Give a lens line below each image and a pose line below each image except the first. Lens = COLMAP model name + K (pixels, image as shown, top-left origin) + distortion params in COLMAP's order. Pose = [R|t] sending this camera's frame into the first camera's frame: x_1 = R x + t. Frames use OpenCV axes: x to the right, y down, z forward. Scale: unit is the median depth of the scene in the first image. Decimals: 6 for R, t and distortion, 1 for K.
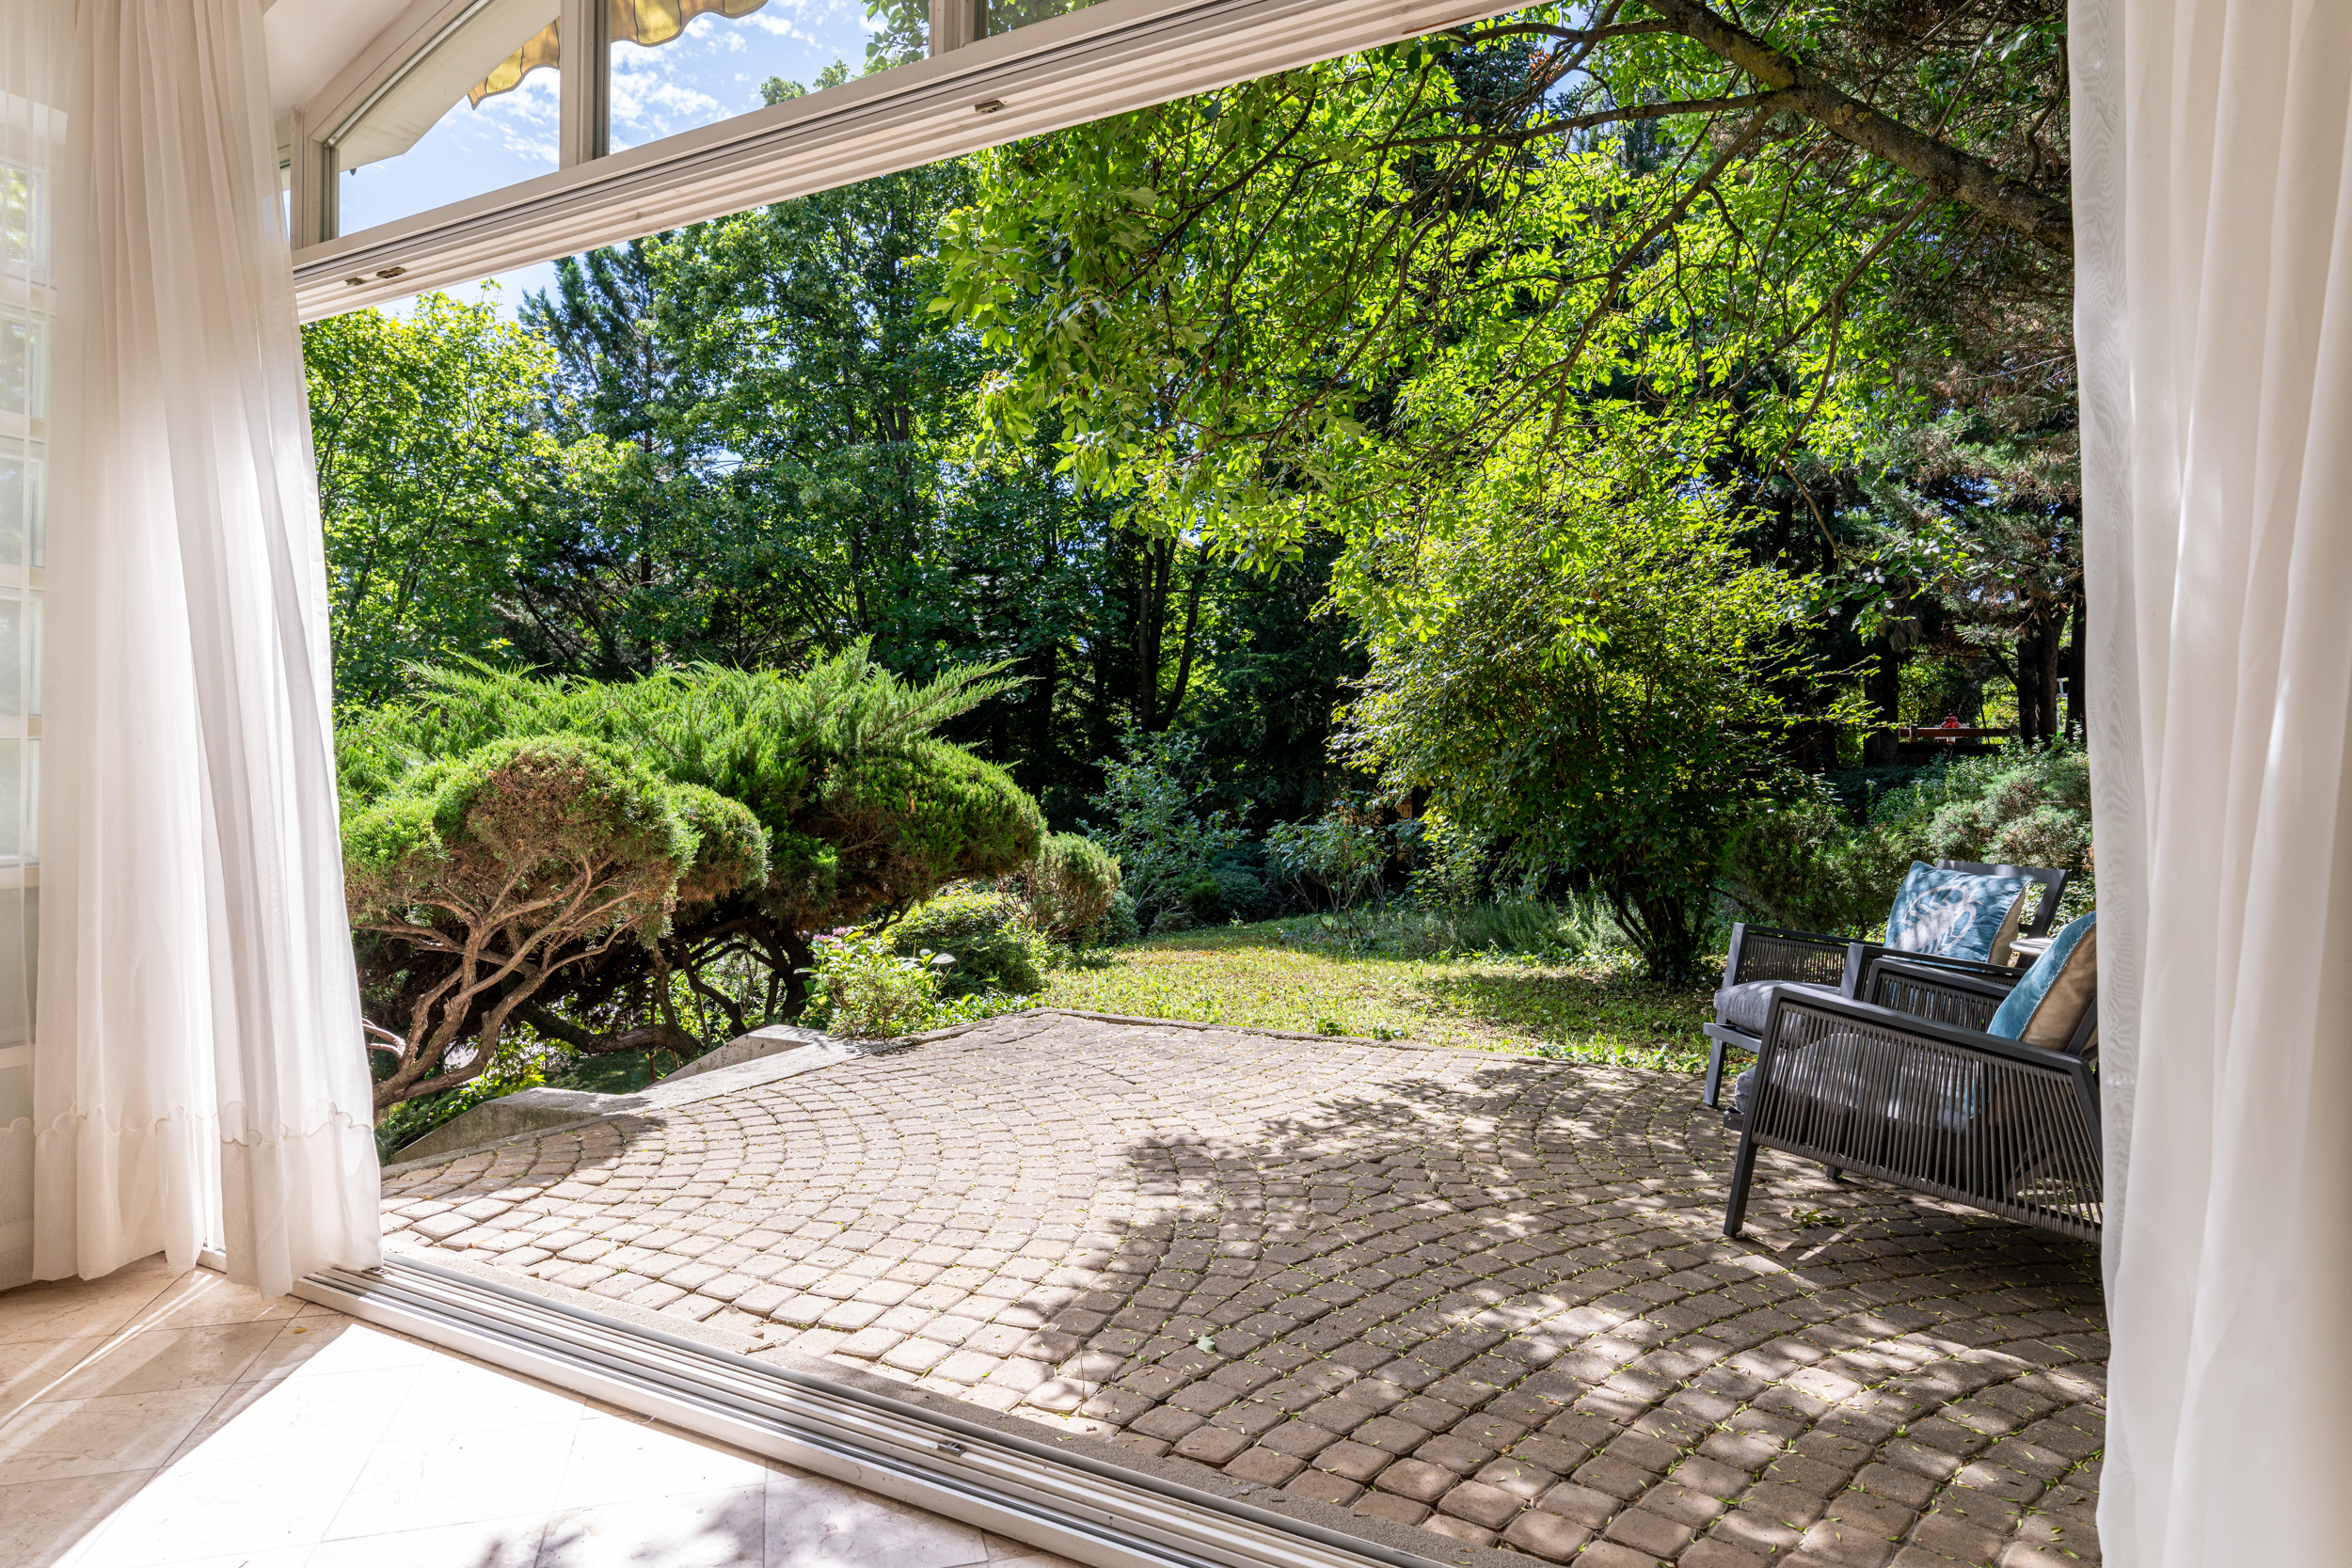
lens RADIAL K [[1424.7, 0, 1201.3], [0, 1424.7, 770.5], [0, 0, 1]] dist [0.000633, -0.001410]
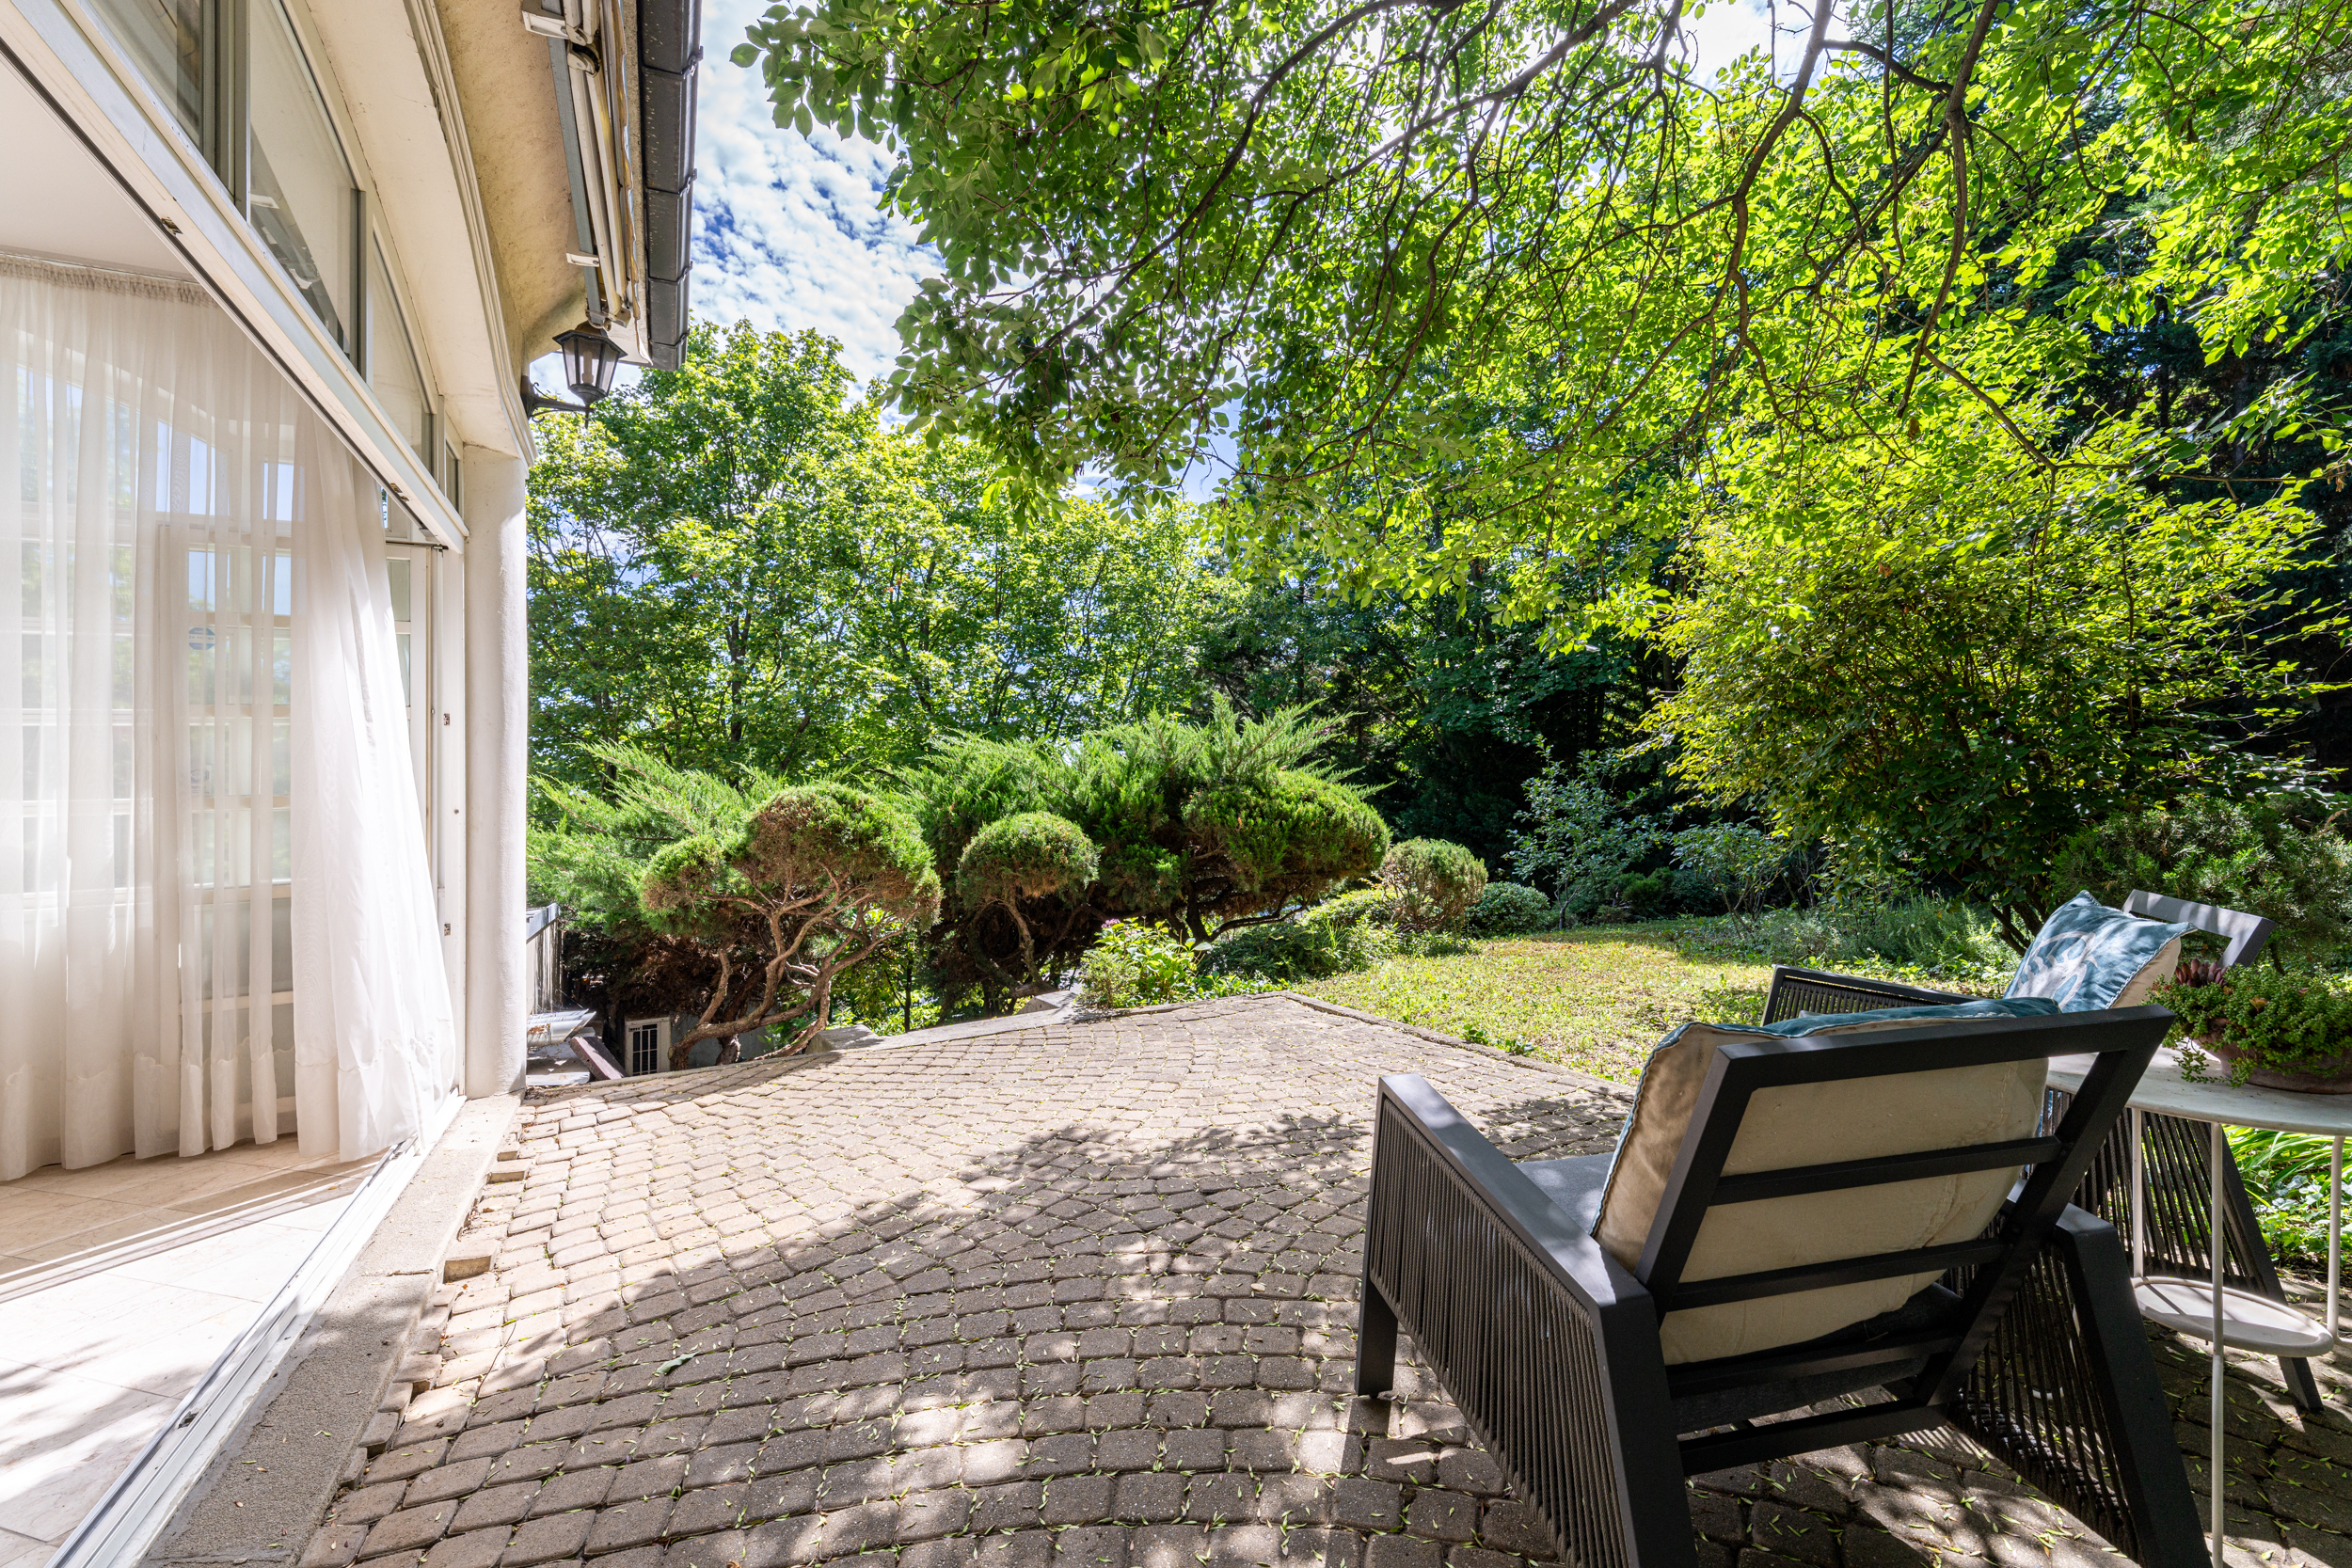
lens RADIAL K [[1019.3, 0, 1172.7], [0, 1019.3, 817.7], [0, 0, 1]] dist [0.000851, 0.000009]
pose [[0.823519, -0.019563, -0.566952, 0.425921], [0.035526, 0.999222, 0.017125, 0.005090], [0.566176, -0.034244, 0.823573, 0.358681]]
